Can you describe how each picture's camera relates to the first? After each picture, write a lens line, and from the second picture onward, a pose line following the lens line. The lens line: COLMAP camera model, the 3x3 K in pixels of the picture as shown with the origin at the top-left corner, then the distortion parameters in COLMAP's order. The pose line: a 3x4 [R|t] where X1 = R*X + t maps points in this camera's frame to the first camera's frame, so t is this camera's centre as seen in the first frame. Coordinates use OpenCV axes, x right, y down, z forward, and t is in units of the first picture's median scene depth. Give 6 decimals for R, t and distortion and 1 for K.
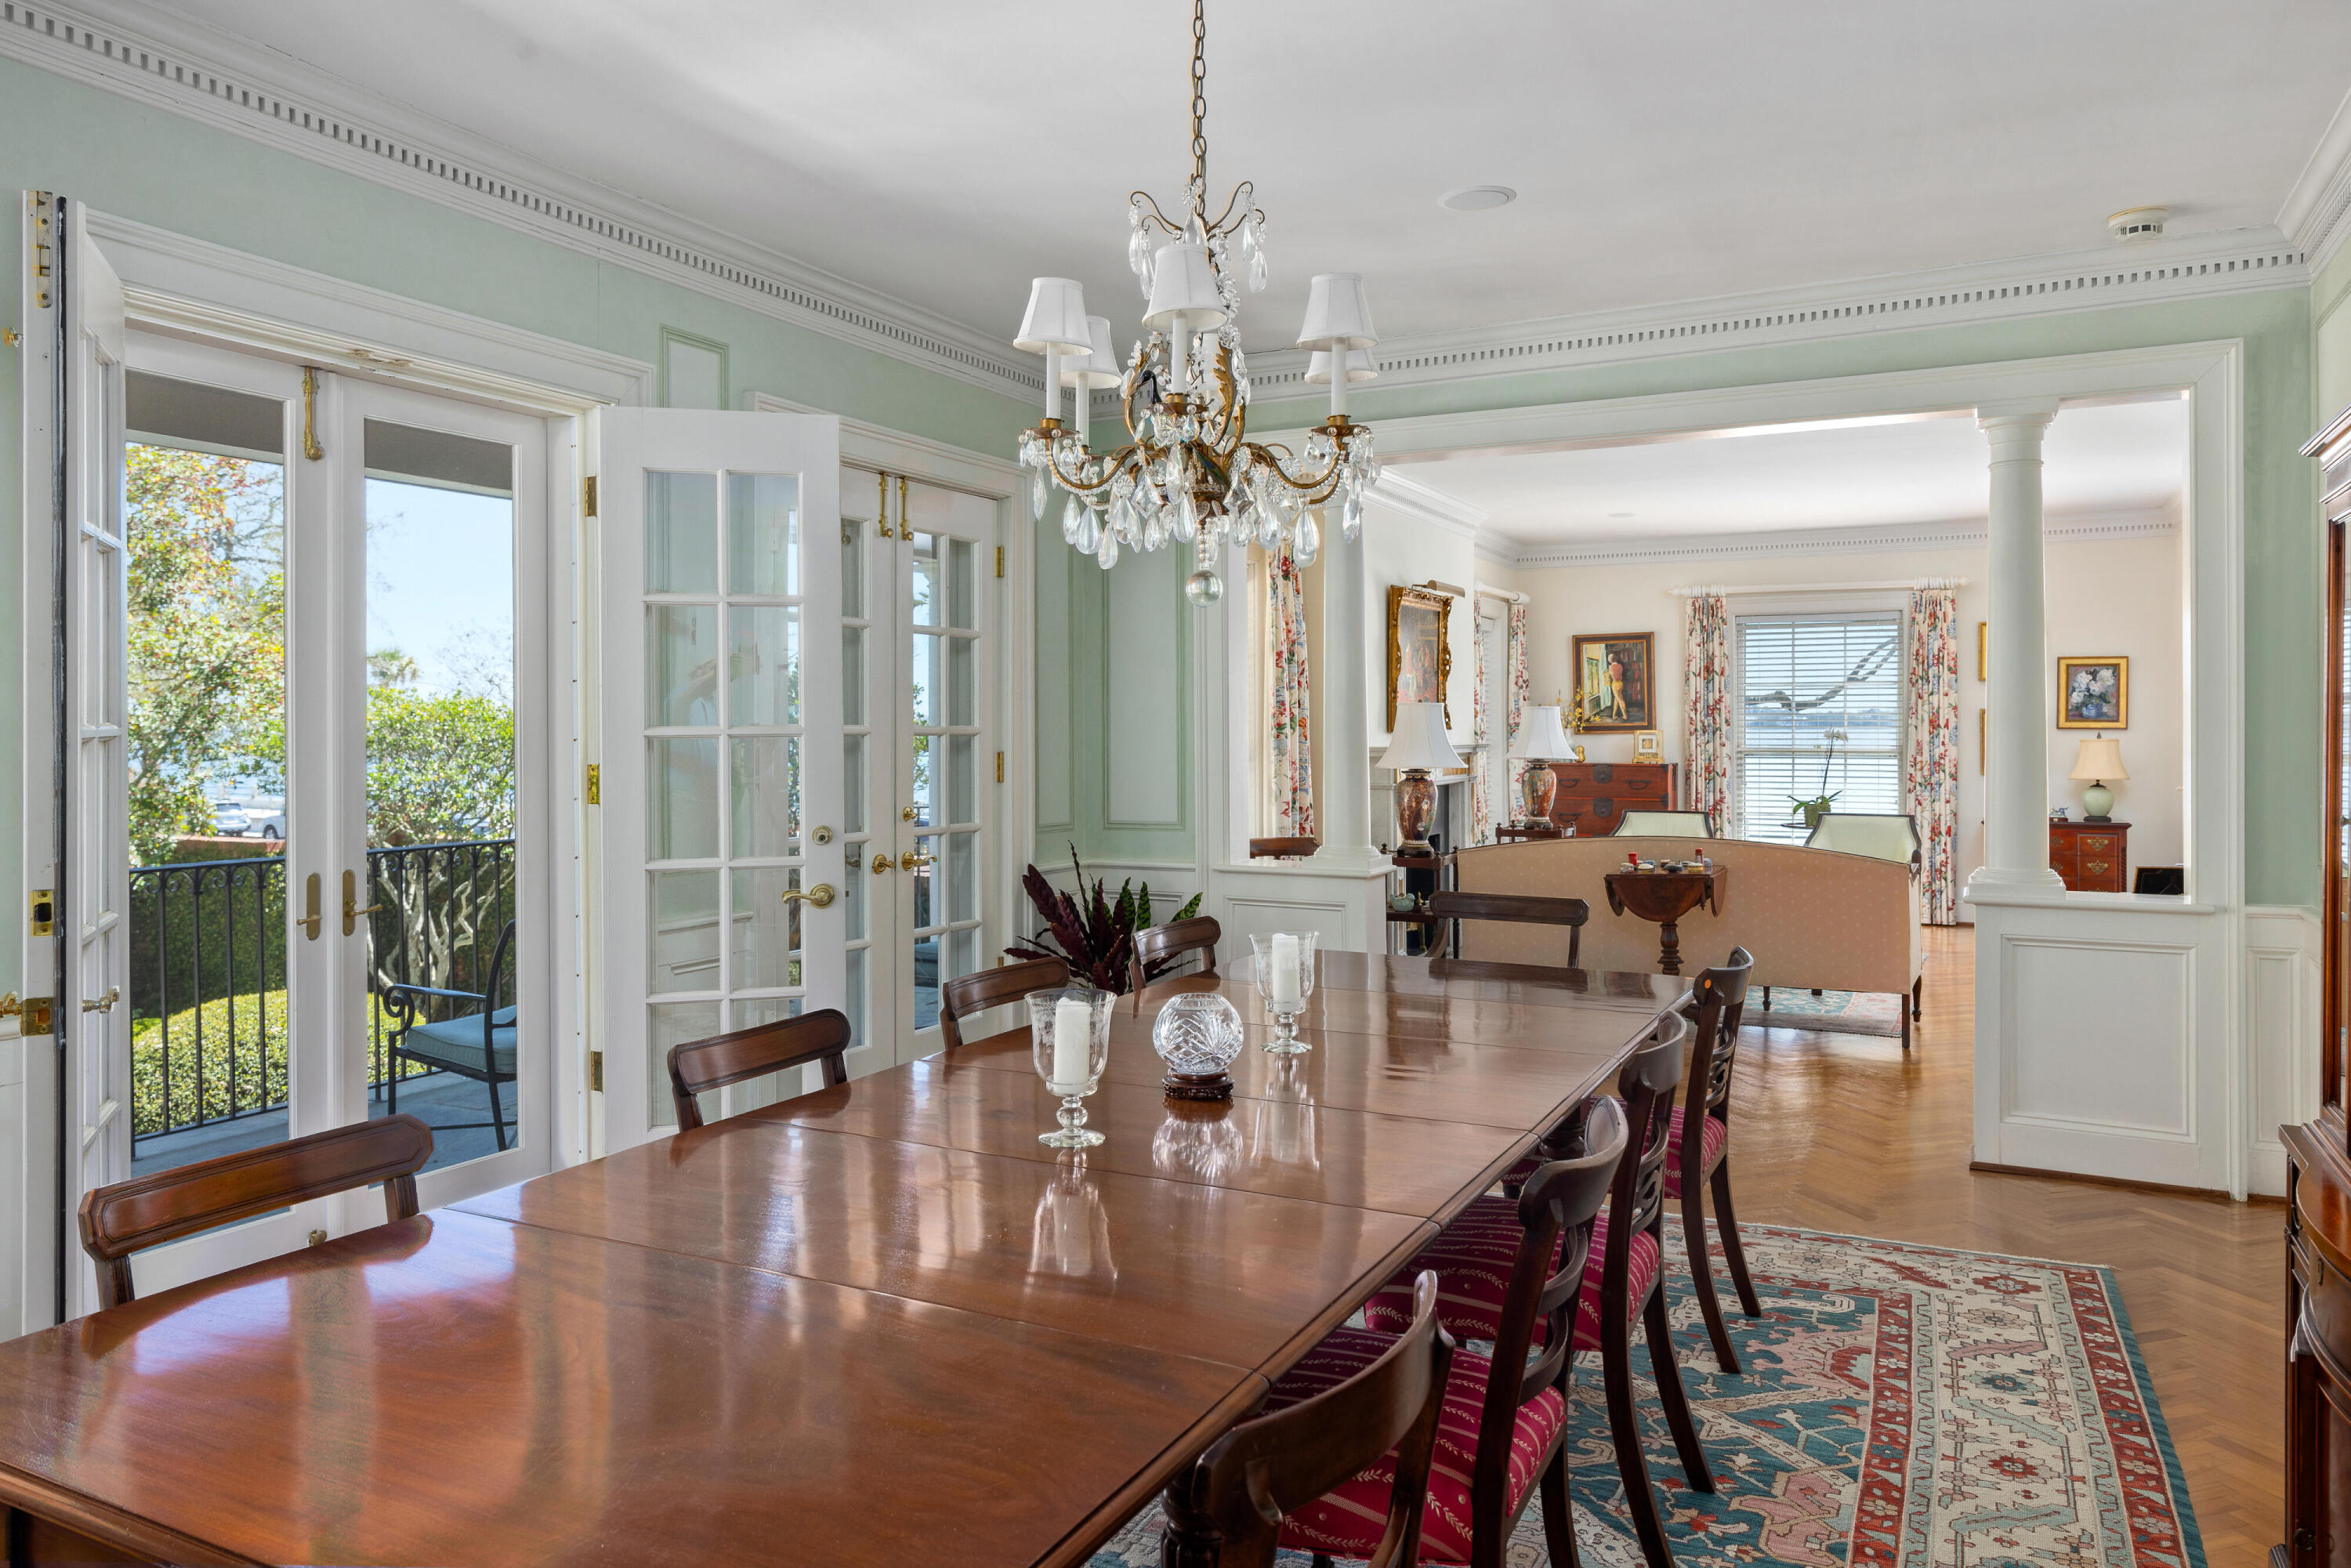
lens RADIAL K [[1592.4, 0, 1173.5], [0, 1592.4, 767.2], [0, 0, 1]] dist [-0.003042, -0.000522]
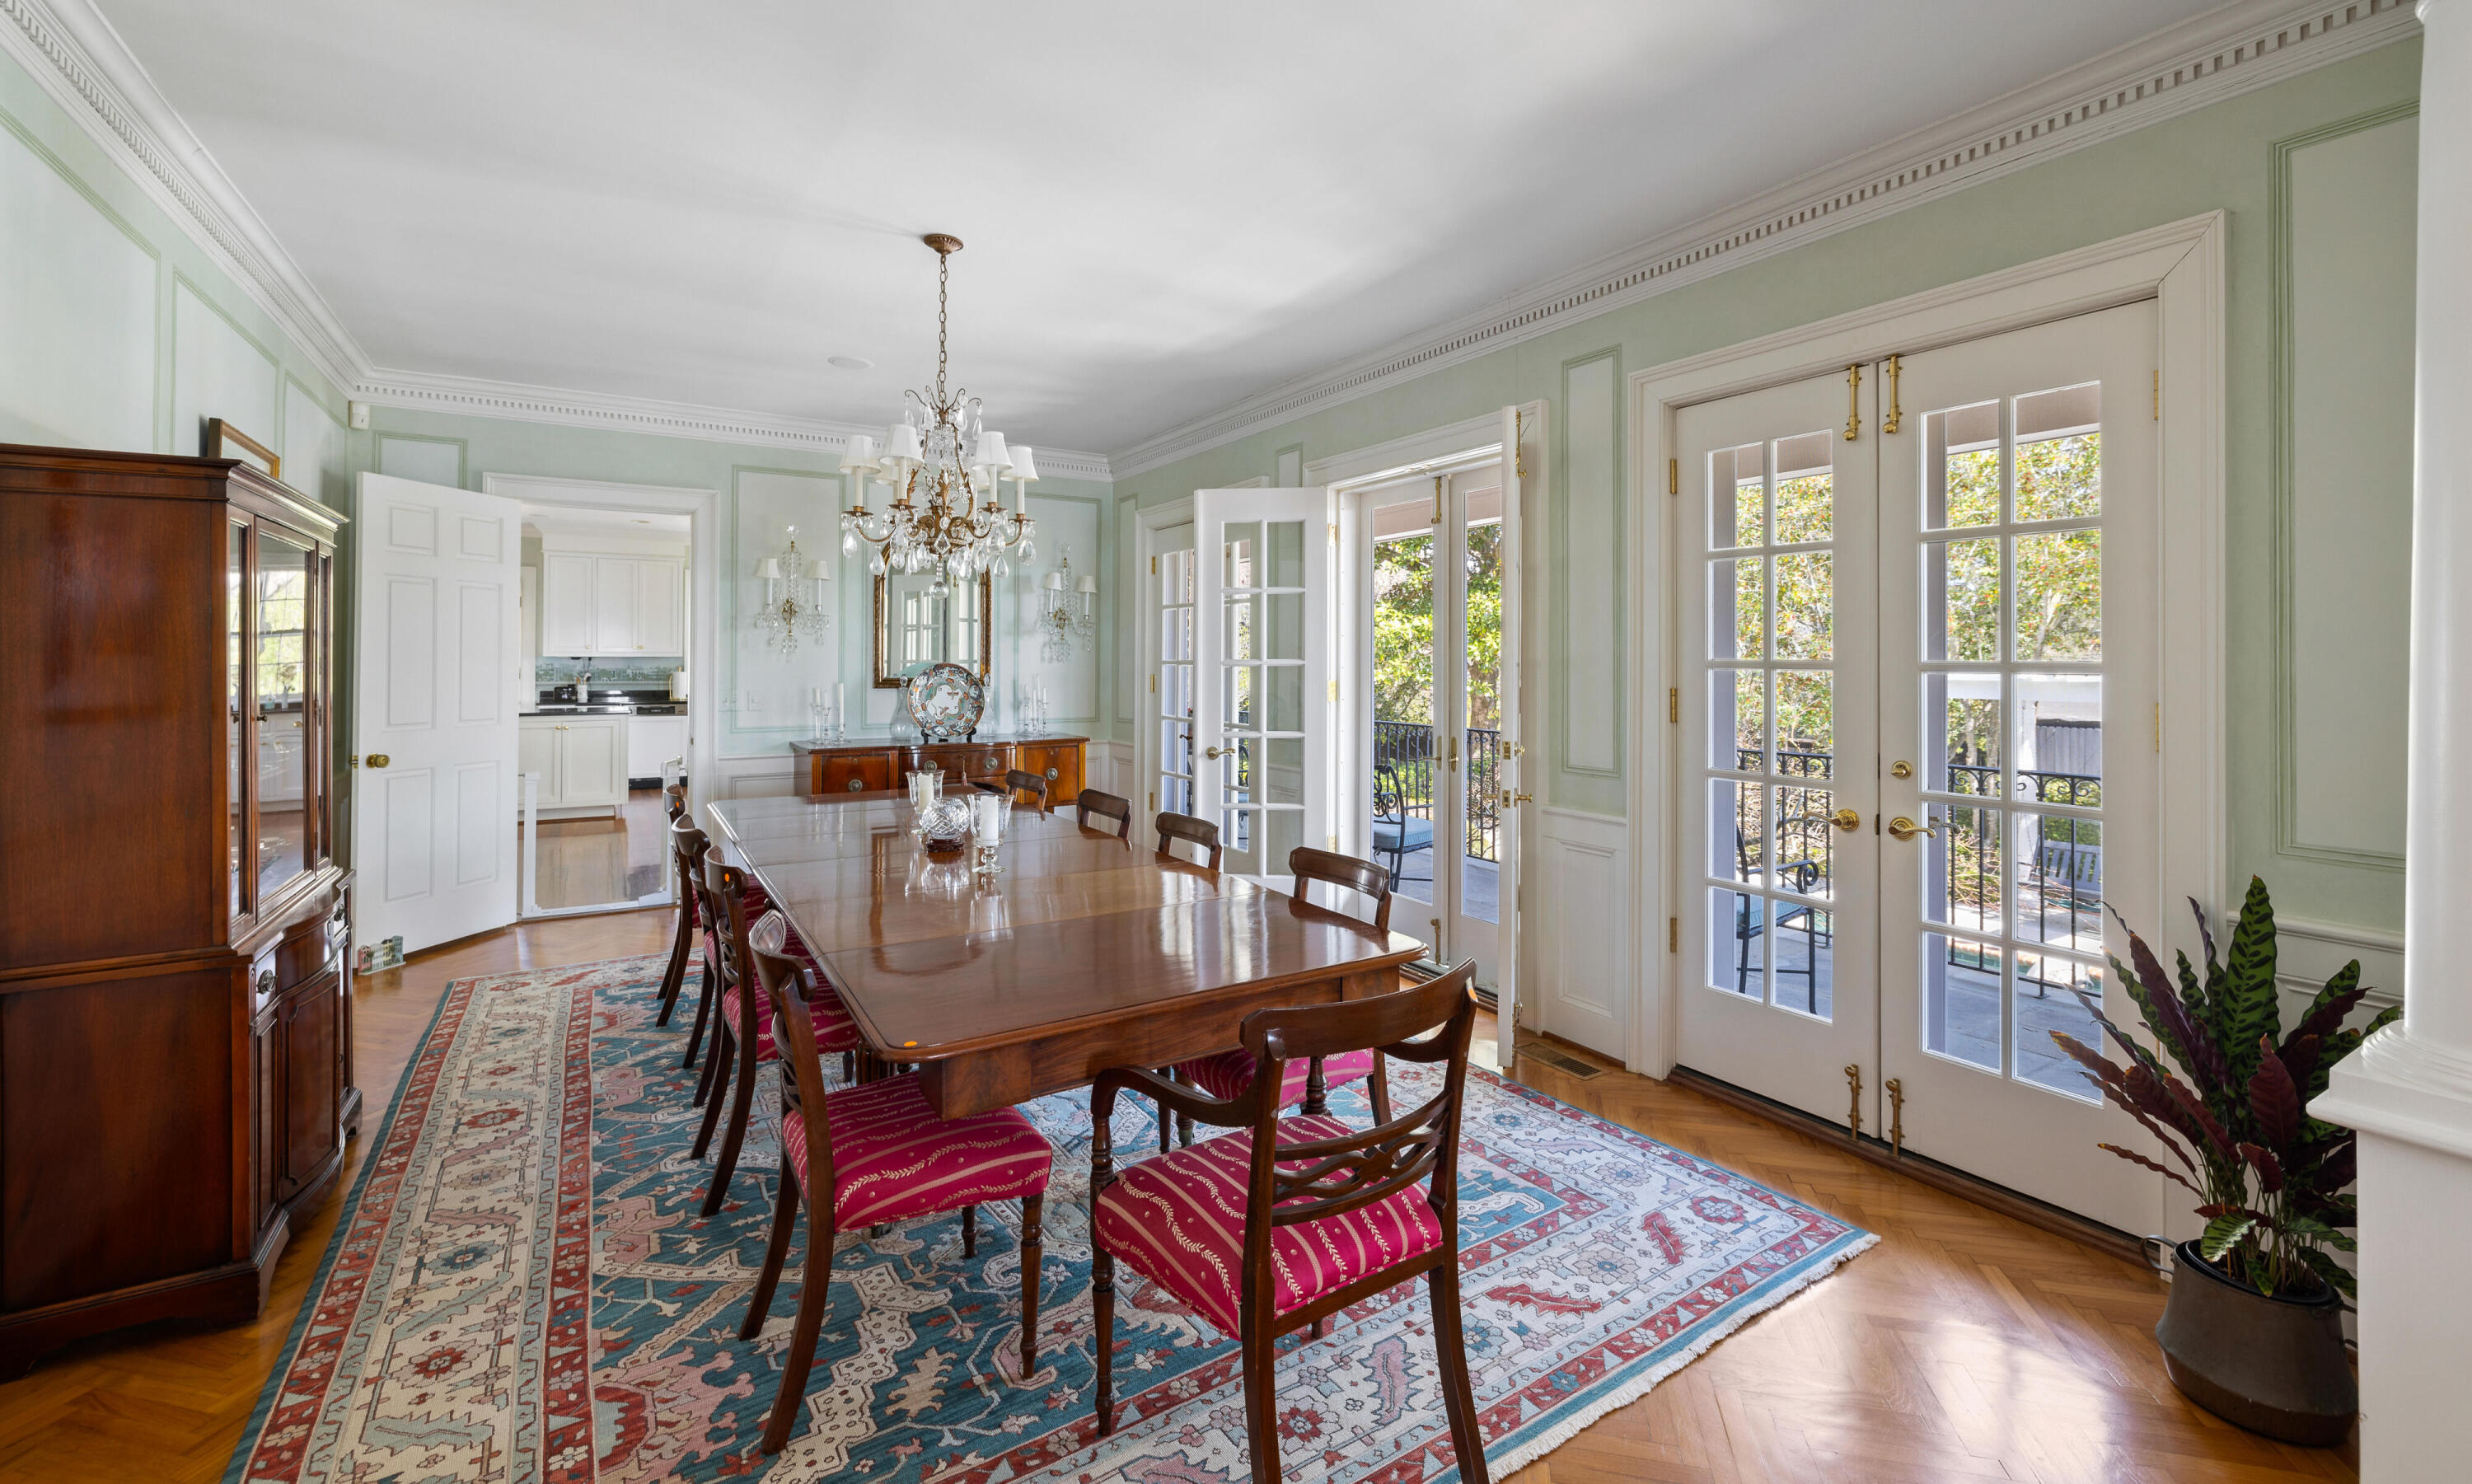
lens RADIAL K [[997.6, 0, 1218.9], [0, 997.6, 654.2], [0, 0, 1]] dist [0.000419, 0.000068]
pose [[-0.519763, 0.000575, -0.854310, 0.787501], [-0.014940, 0.999841, 0.009762, -0.047703], [0.854180, 0.017837, -0.519672, 1.698031]]
